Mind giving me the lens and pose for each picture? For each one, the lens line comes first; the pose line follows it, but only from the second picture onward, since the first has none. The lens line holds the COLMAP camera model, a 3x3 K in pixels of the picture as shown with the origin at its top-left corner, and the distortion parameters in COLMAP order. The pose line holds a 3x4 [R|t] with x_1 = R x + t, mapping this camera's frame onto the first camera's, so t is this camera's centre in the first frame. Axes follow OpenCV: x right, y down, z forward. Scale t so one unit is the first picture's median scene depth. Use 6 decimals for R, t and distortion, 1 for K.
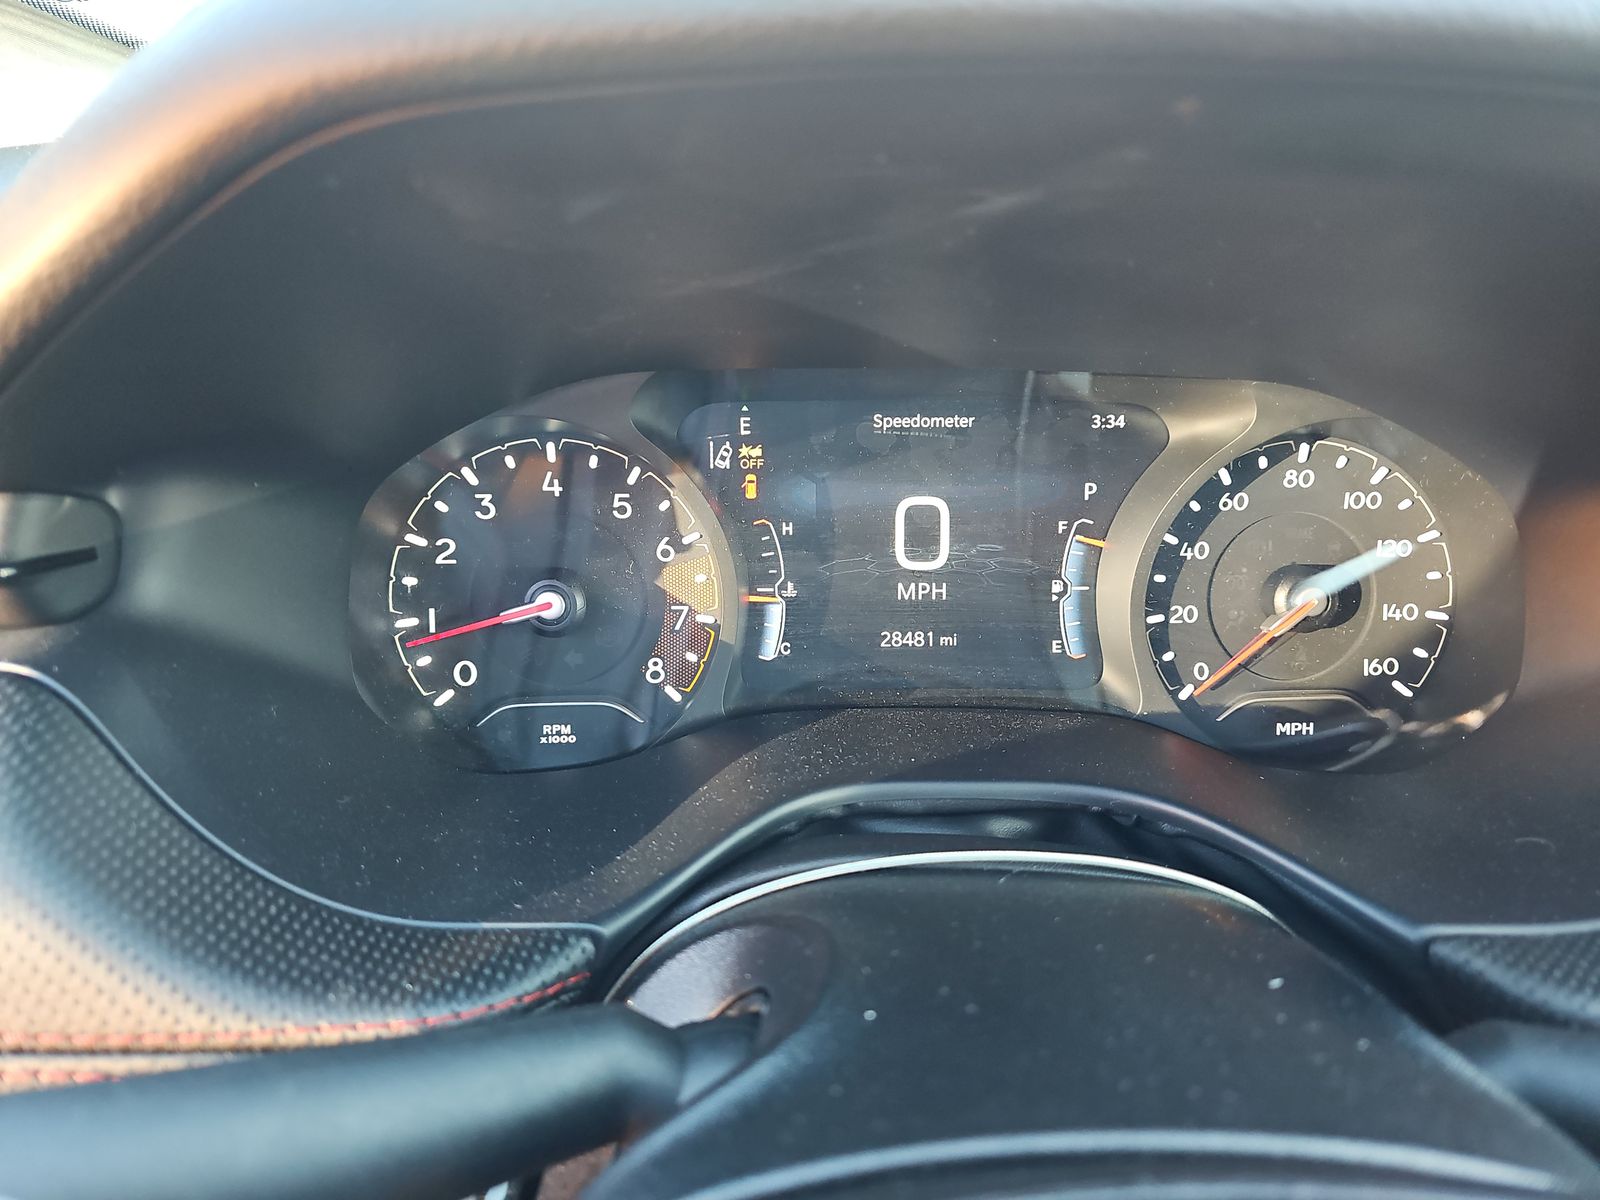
lens RADIAL K [[1103.6, 0, 787.4], [0, 1103.6, 593.3], [0, 0, 1]] dist [0.019508, -0.025055]
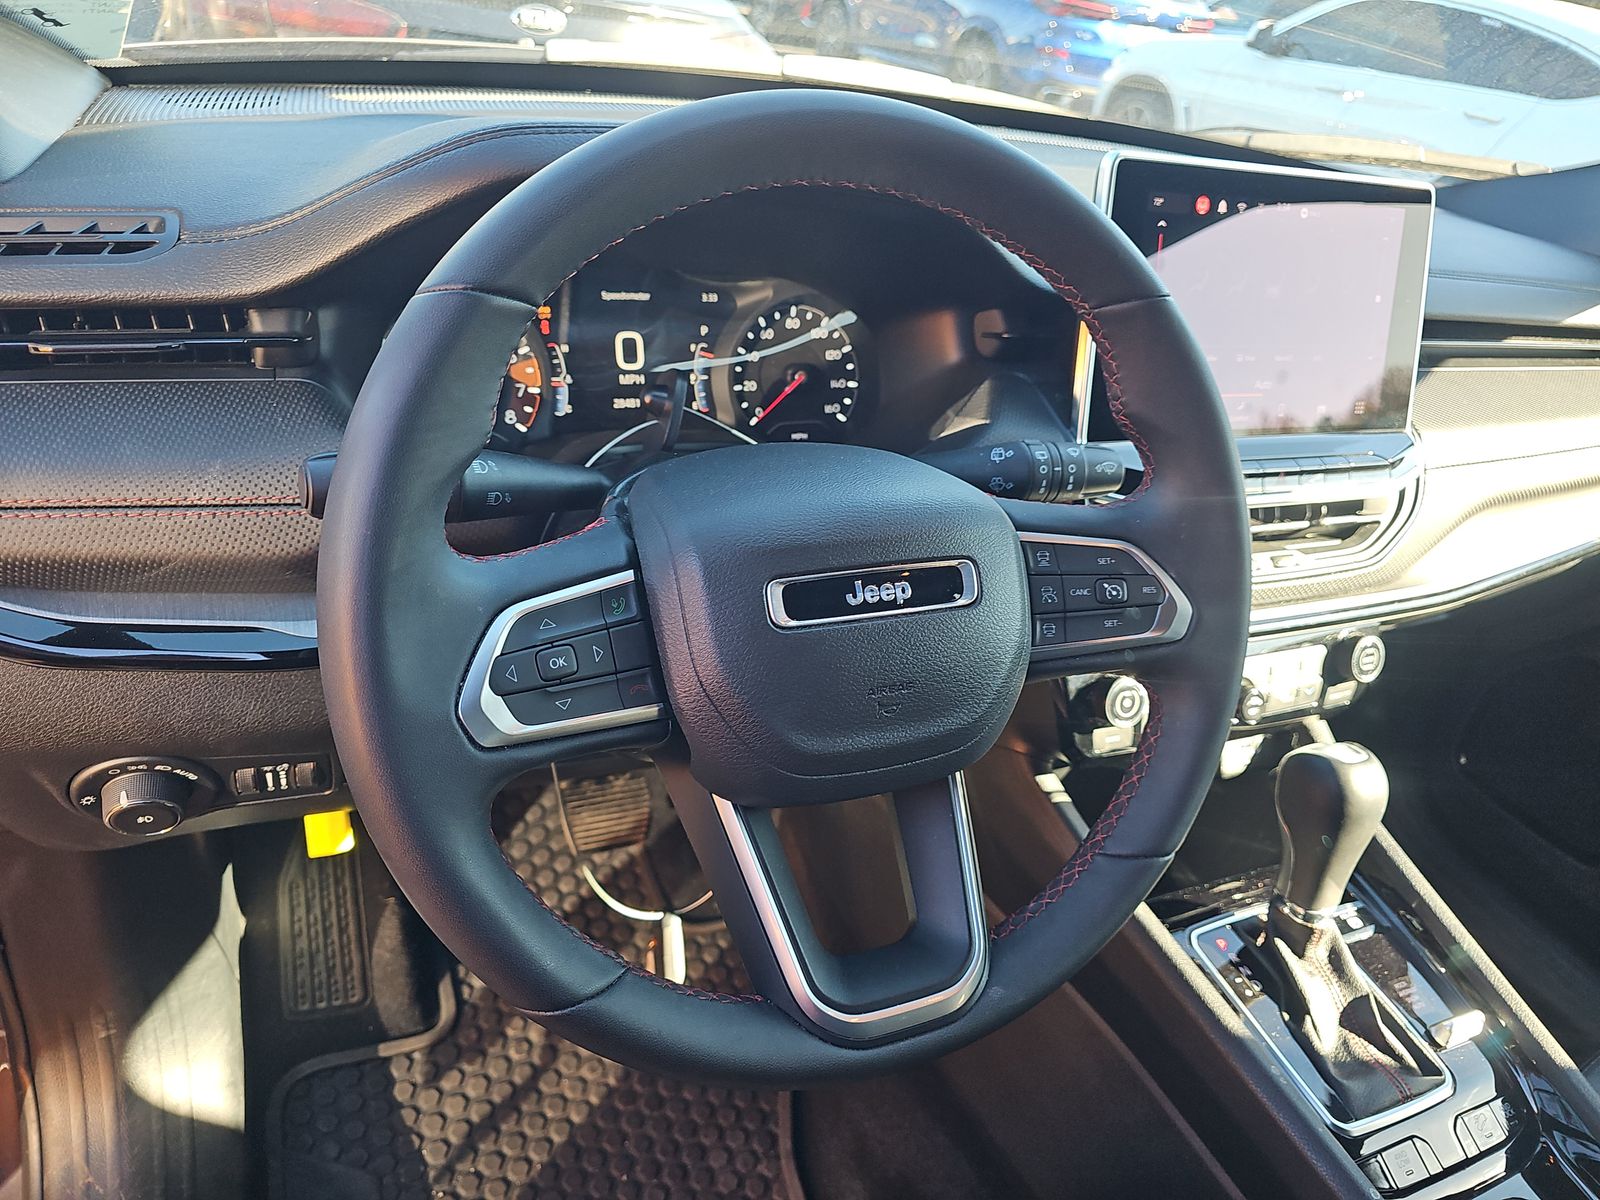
lens RADIAL K [[1103.6, 0, 801.8], [0, 1103.6, 632.9], [0, 0, 1]] dist [0.019508, -0.025055]
pose [[0.921749, -0.102317, 0.374046, -0.422980], [0.072282, 0.992992, 0.093500, 0.310105], [-0.380991, -0.059147, 0.922685, -1.109886]]
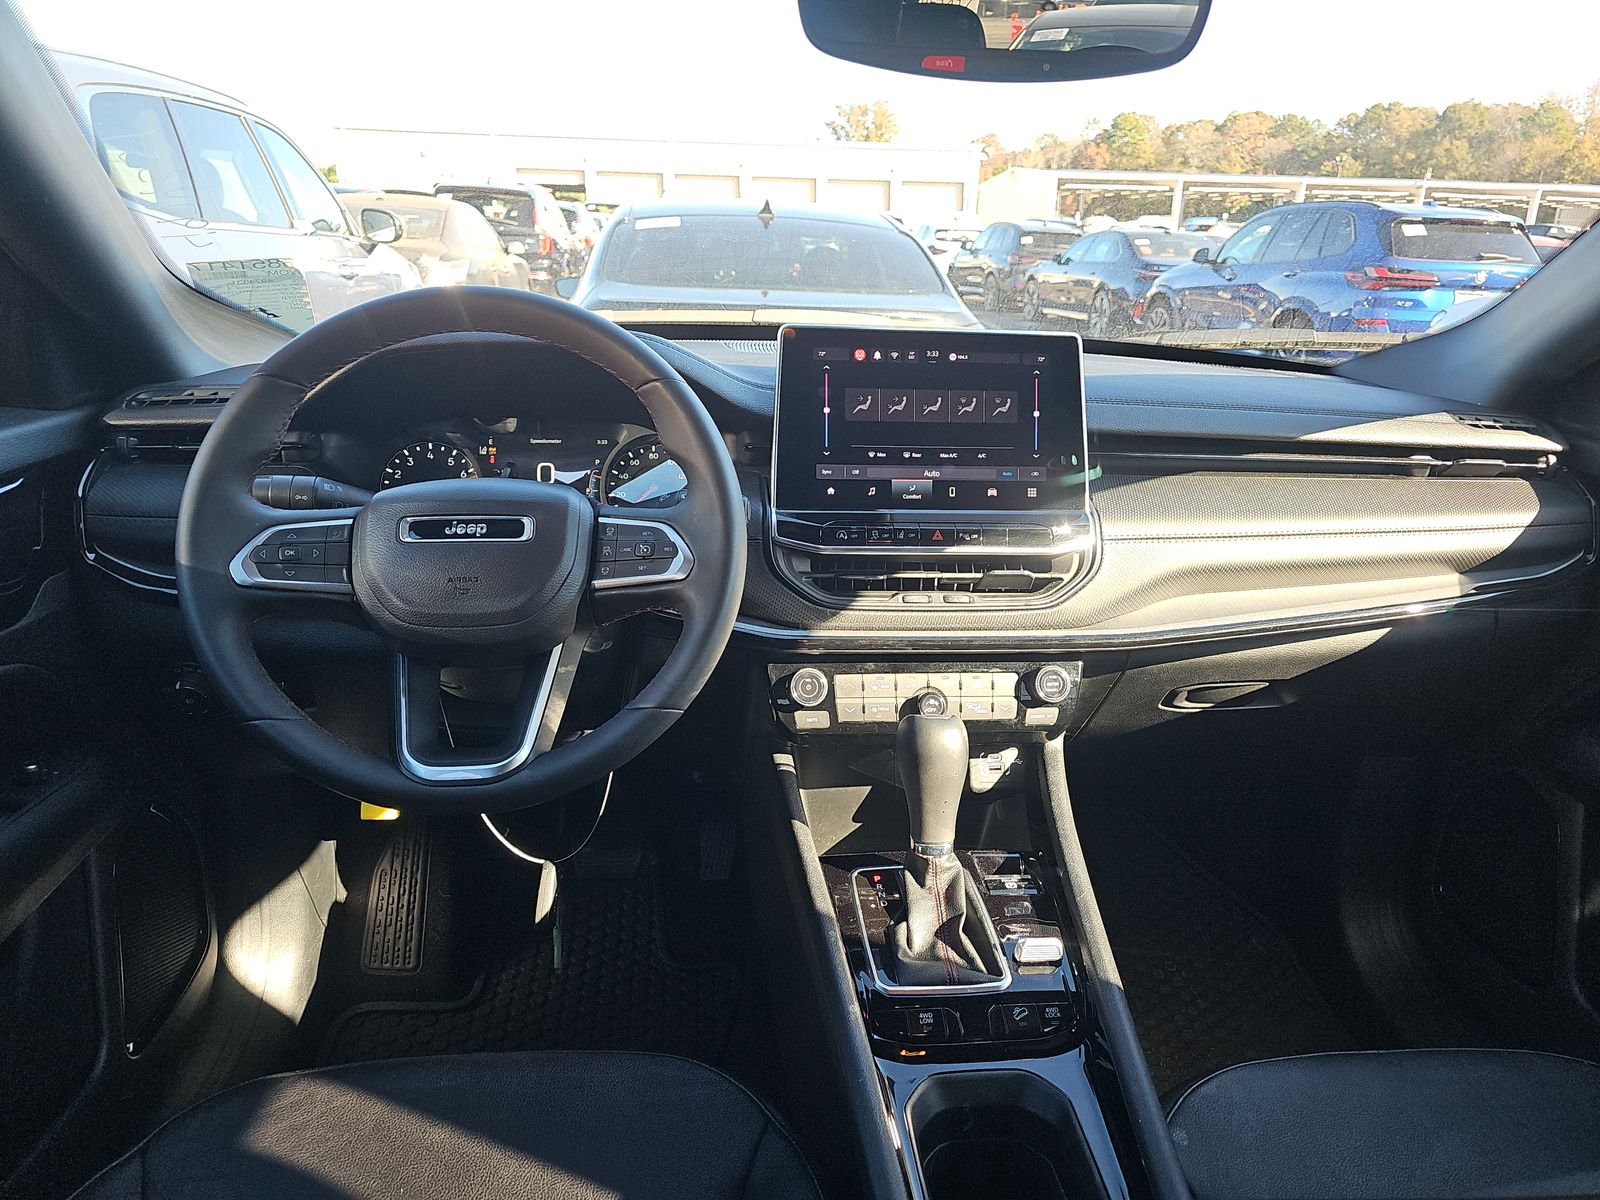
lens RADIAL K [[1103.6, 0, 805.9], [0, 1103.6, 612.9], [0, 0, 1]] dist [0.019508, -0.025055]
pose [[0.997639, -0.009207, 0.068060, 0.691229], [0.021621, 0.982689, -0.183994, 1.008946], [-0.065187, 0.185031, 0.980568, -2.284311]]
